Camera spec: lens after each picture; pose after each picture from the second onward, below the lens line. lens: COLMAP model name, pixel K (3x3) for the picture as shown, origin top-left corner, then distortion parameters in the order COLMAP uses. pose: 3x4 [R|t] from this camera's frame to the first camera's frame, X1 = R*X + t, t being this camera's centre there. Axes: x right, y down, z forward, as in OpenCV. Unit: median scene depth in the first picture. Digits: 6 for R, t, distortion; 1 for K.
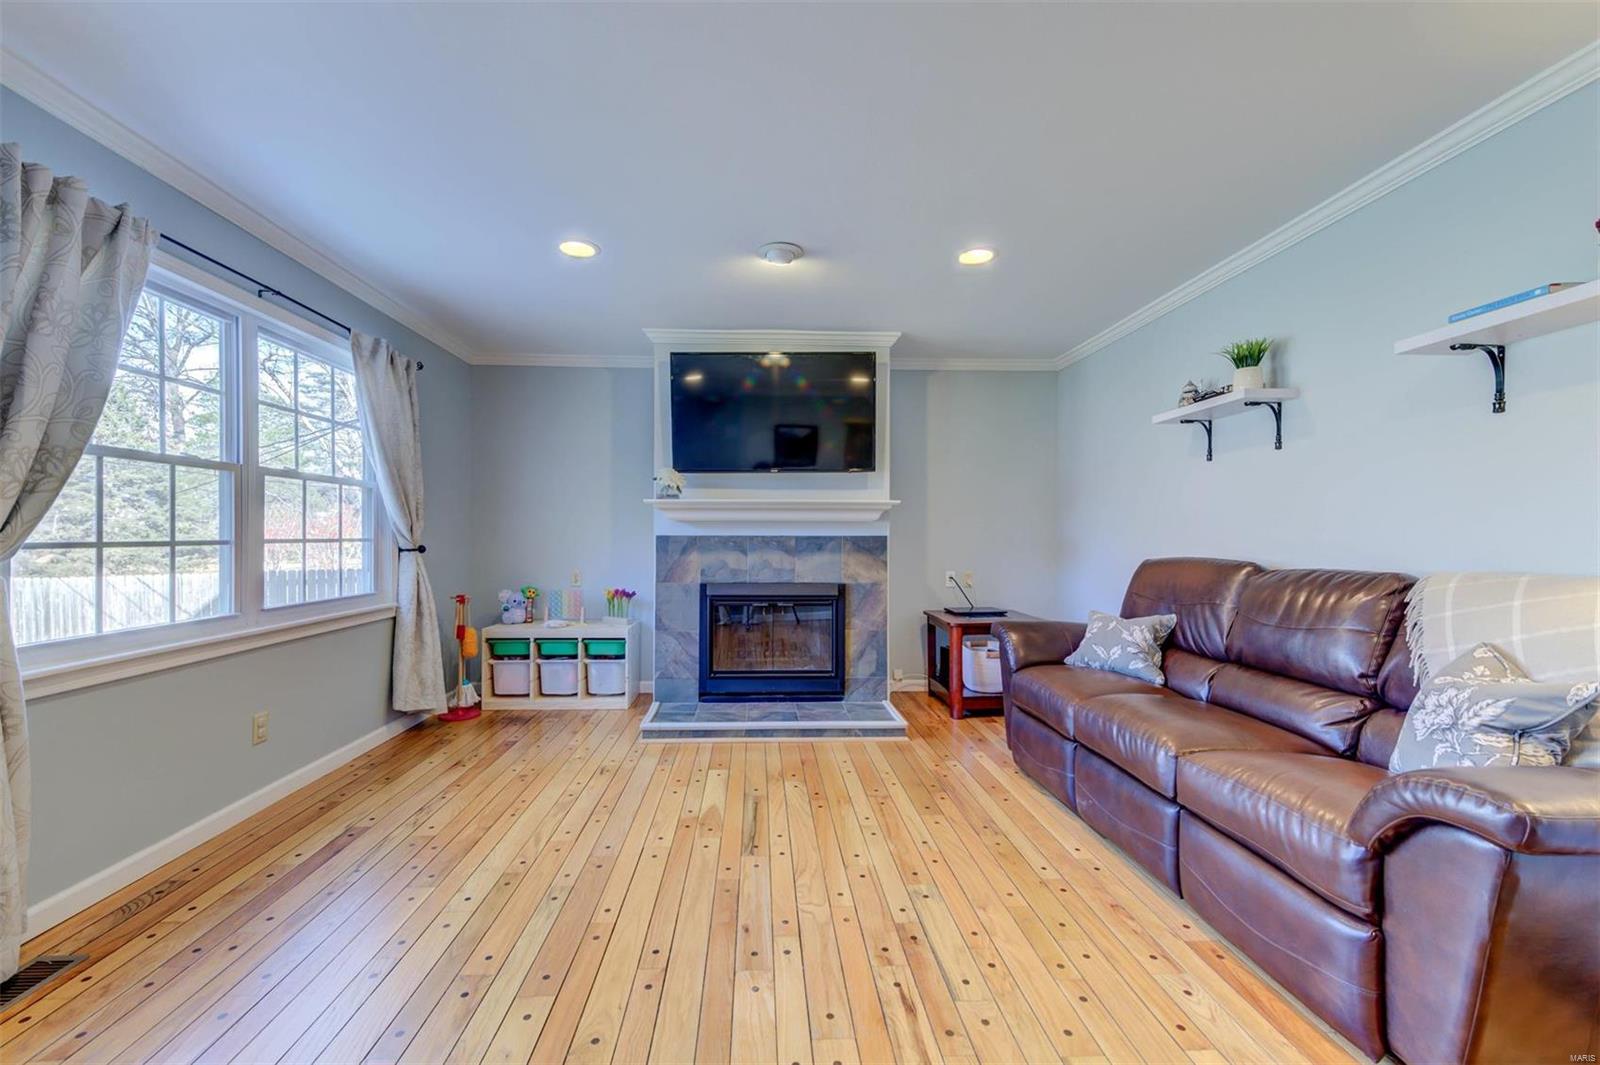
lens RADIAL K [[631.9, 0, 779.3], [0, 631.9, 536.5], [0, 0, 1]] dist [0.002581, -0.001203]
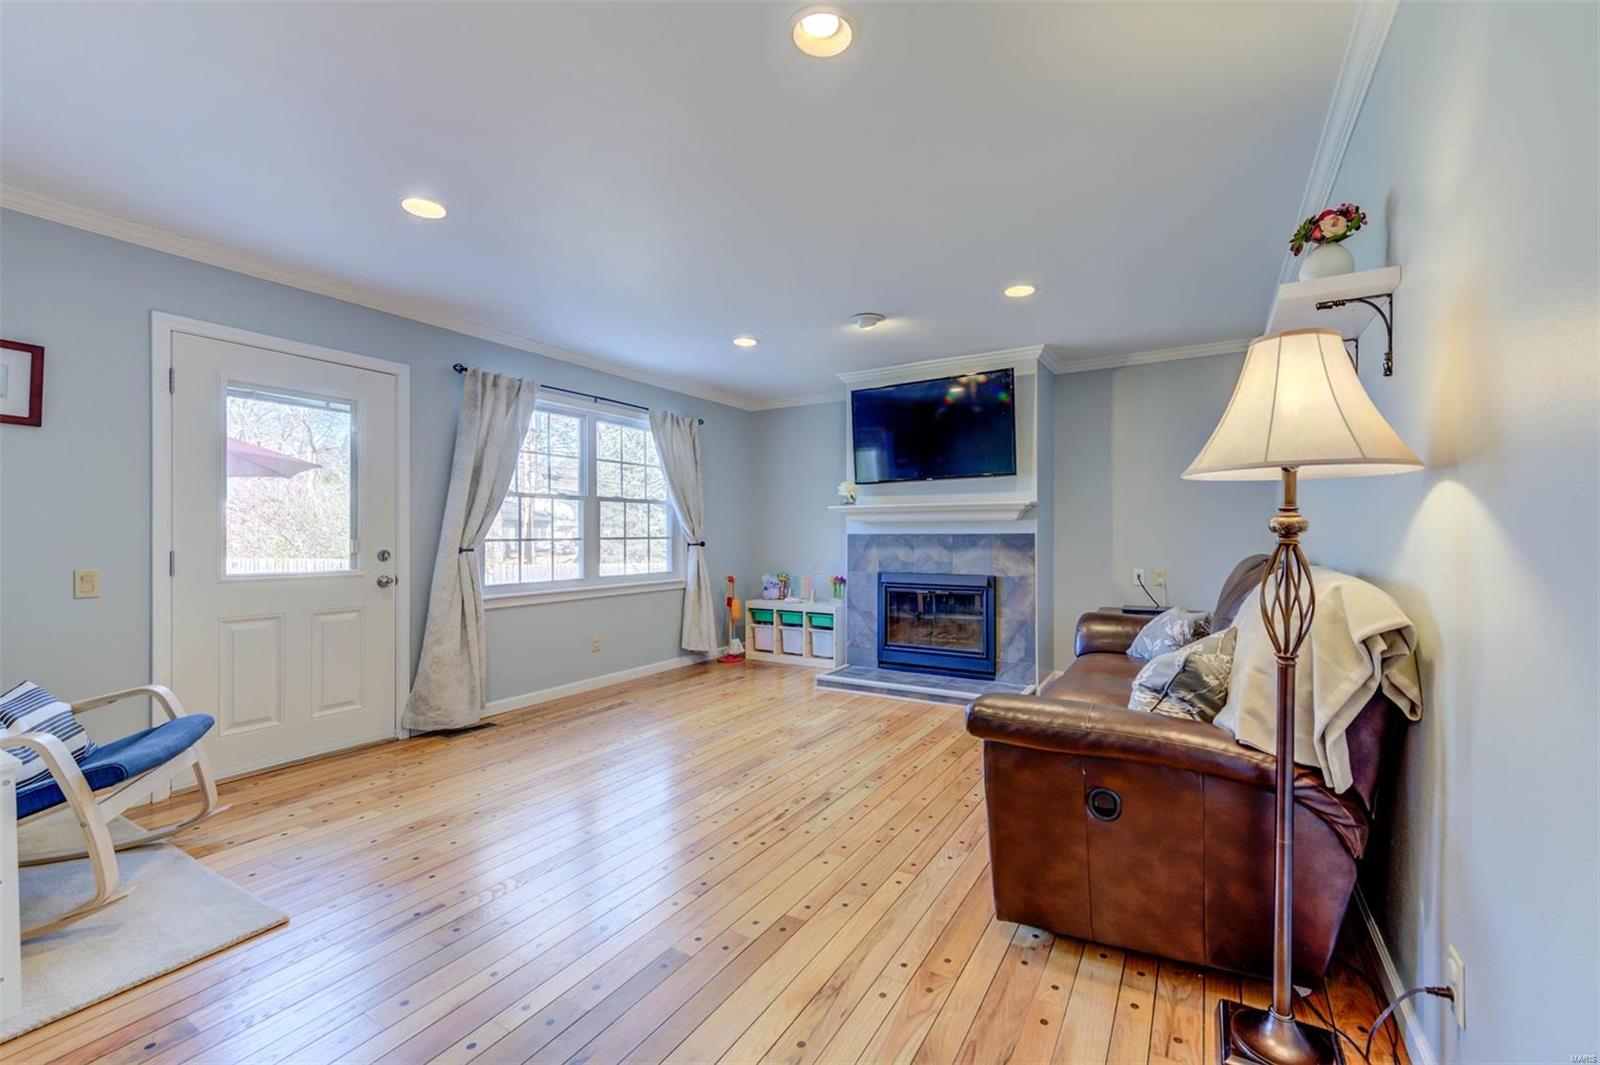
lens RADIAL K [[663.9, 0, 826.6], [0, 663.9, 536.7], [0, 0, 1]] dist [0.001508, -0.000082]
pose [[0.845748, -0.002451, -0.533577, 0.507670], [0.003548, 0.999993, 0.001029, 0.001998], [0.533570, -0.002763, 0.845751, -0.165367]]
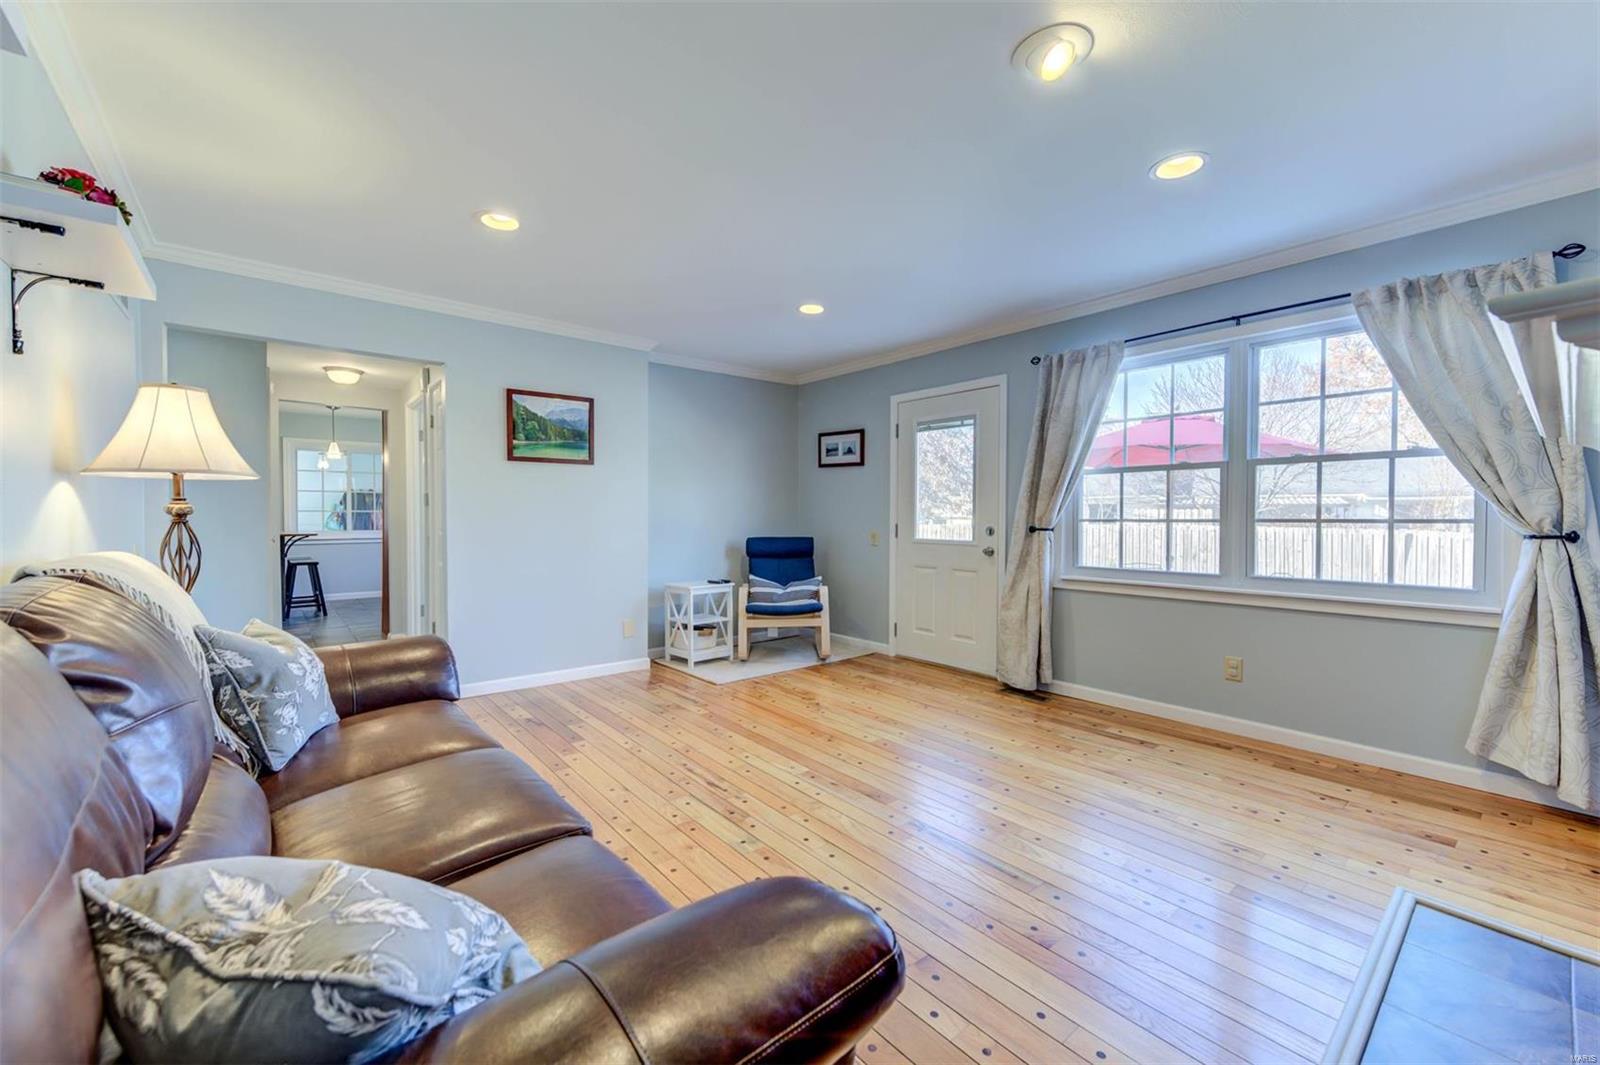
lens RADIAL K [[631.9, 0, 799.8], [0, 631.9, 525.6], [0, 0, 1]] dist [0.002581, -0.001203]
pose [[-0.797951, 0.007158, -0.602679, 0.432185], [-0.001249, 0.999908, 0.013528, 0.002114], [0.602720, 0.011547, -0.797869, 1.027131]]
